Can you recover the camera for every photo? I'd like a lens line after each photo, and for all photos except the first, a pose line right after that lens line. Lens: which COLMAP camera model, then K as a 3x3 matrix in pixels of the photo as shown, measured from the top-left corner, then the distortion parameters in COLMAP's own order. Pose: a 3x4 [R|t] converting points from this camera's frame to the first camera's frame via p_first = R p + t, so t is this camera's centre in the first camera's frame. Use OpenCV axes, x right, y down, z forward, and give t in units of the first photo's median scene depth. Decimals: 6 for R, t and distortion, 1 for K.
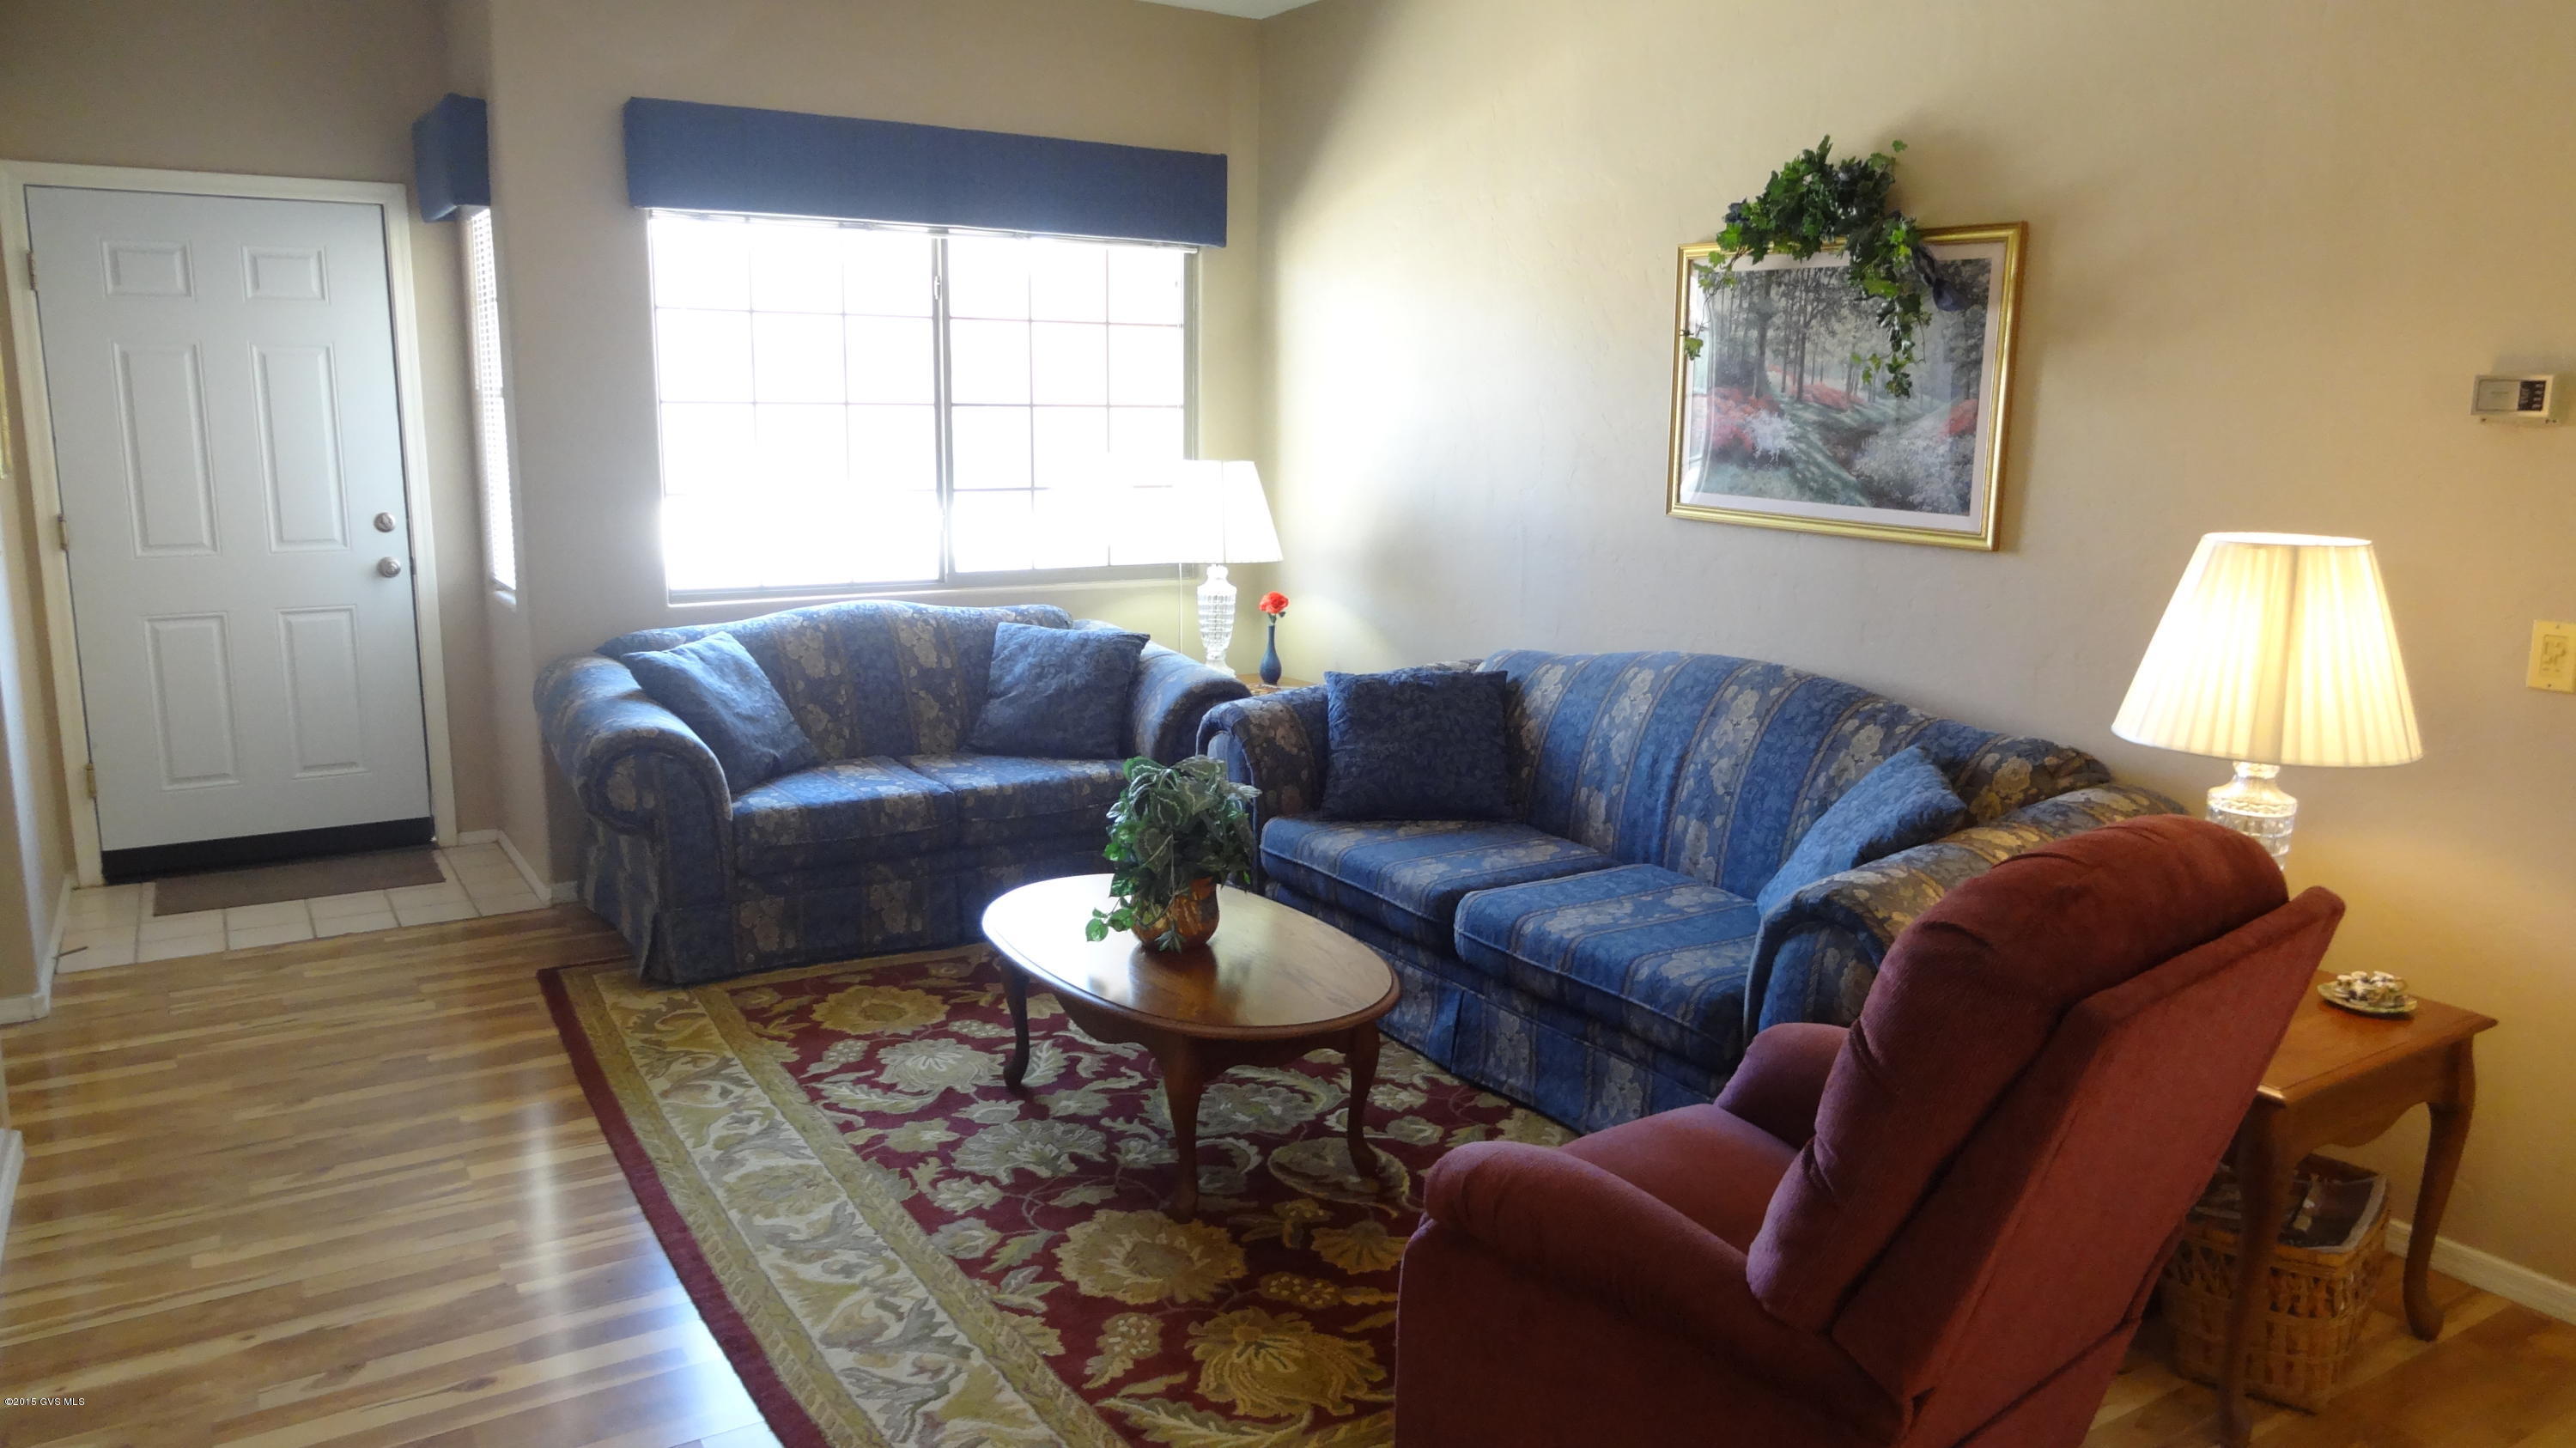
lens RADIAL K [[1794.2, 0, 1307.9], [0, 1794.2, 724.7], [0, 0, 1]] dist [0.004878, -0.000264]
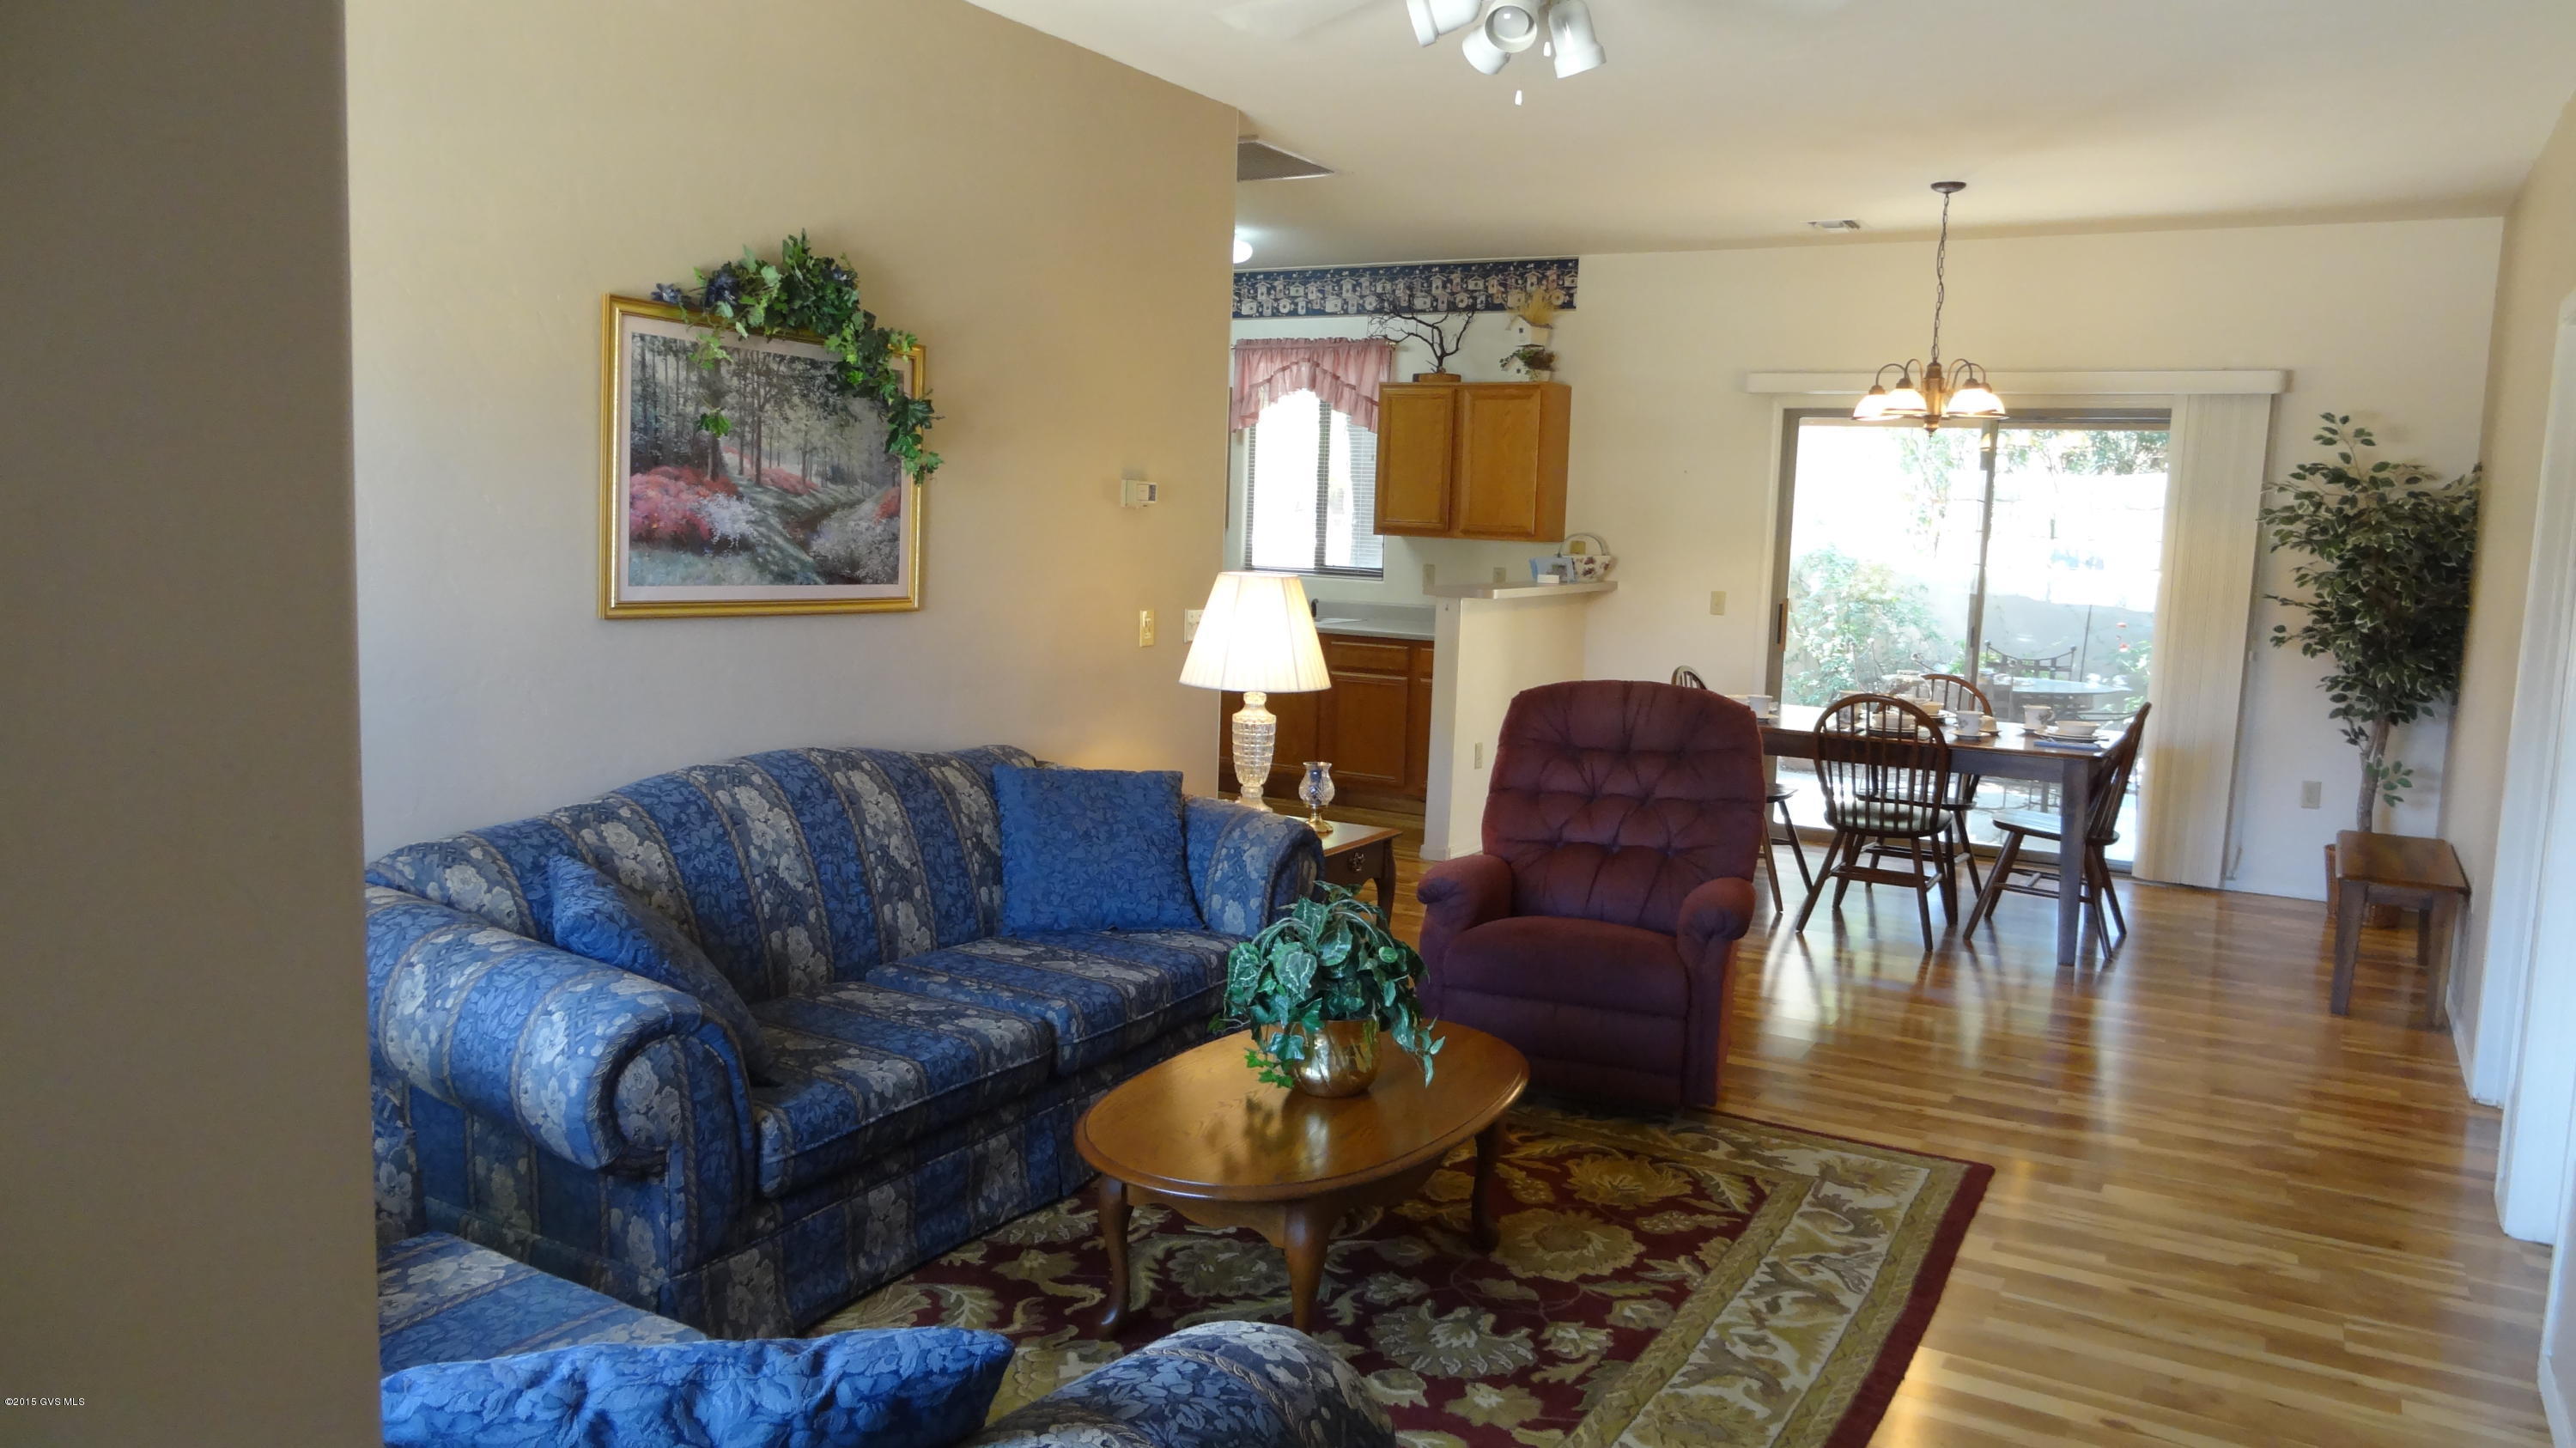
lens RADIAL K [[1794.2, 0, 1292.8], [0, 1794.2, 728.0], [0, 0, 1]] dist [0.004878, -0.000264]
pose [[-0.466241, -0.133878, 0.874469, -0.766448], [0.120594, 0.969637, 0.212746, -0.232637], [-0.876399, 0.204647, -0.435940, 1.240782]]
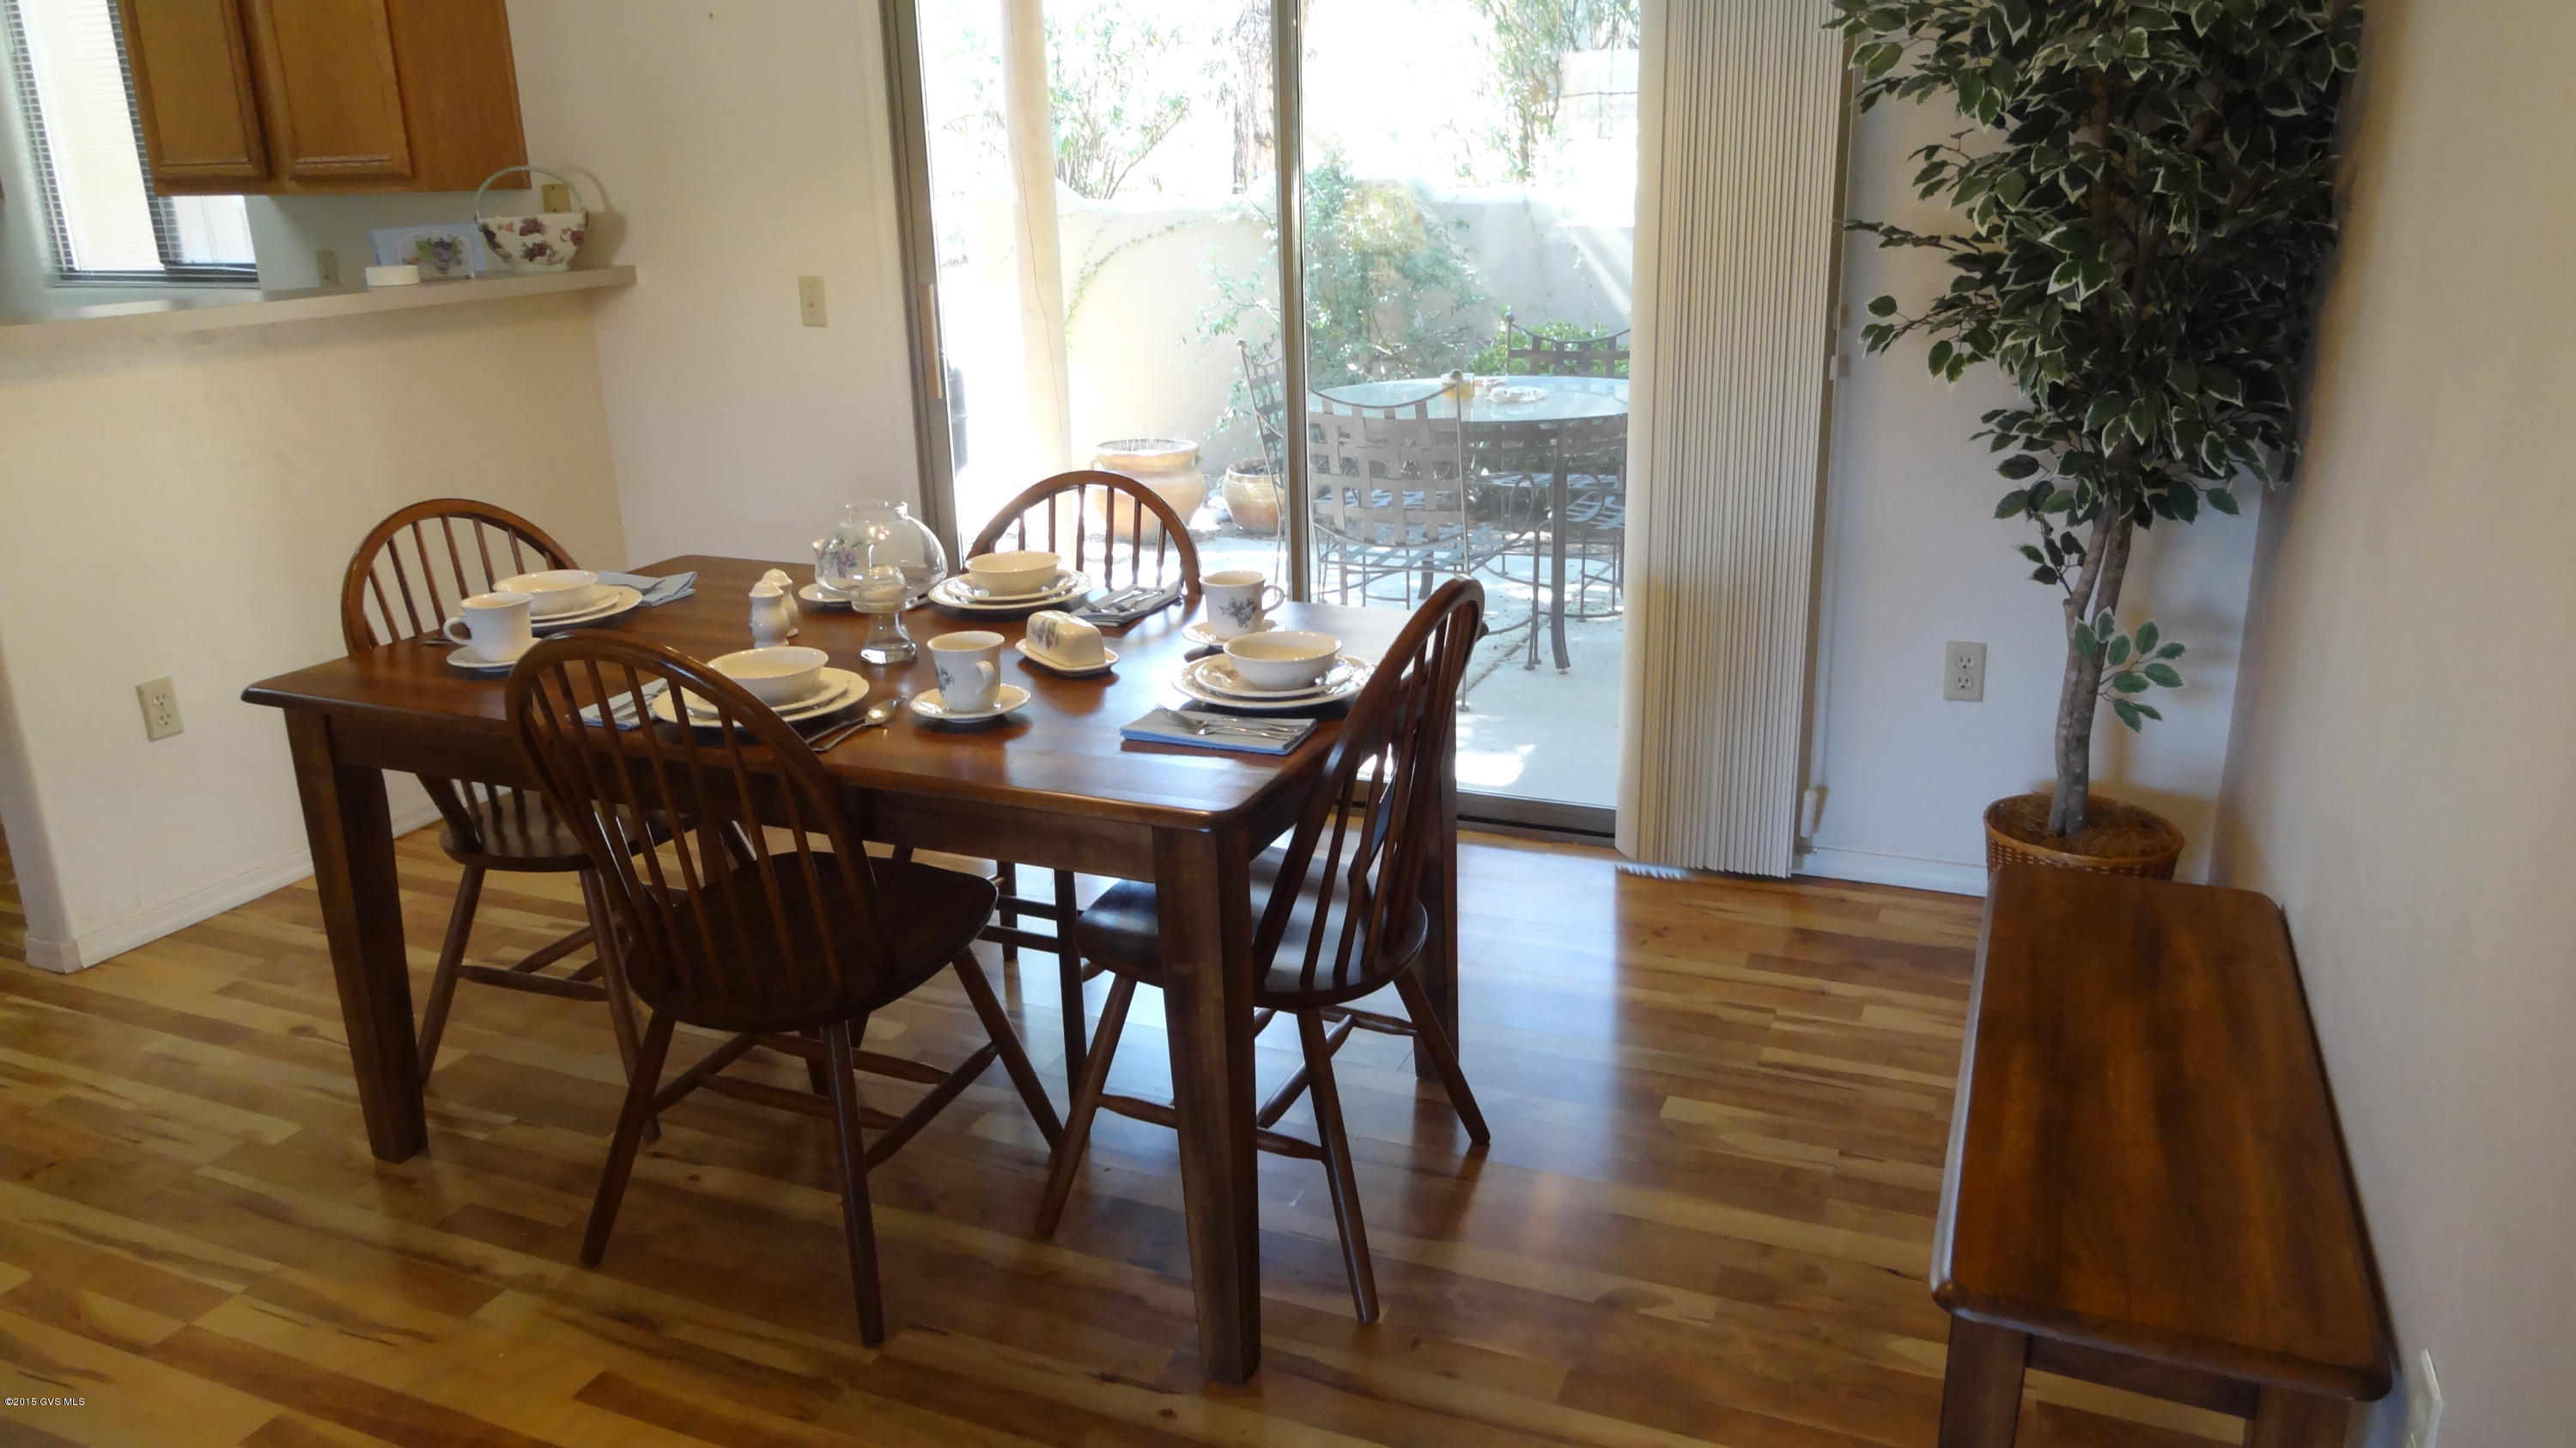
lens RADIAL K [[1794.2, 0, 1286.6], [0, 1794.2, 732.3], [0, 0, 1]] dist [0.004878, -0.000264]
pose [[-0.568636, -0.247698, 0.784410, -0.516533], [0.163636, 0.900466, 0.402969, -0.144753], [-0.806149, 0.357501, -0.471505, 0.827977]]
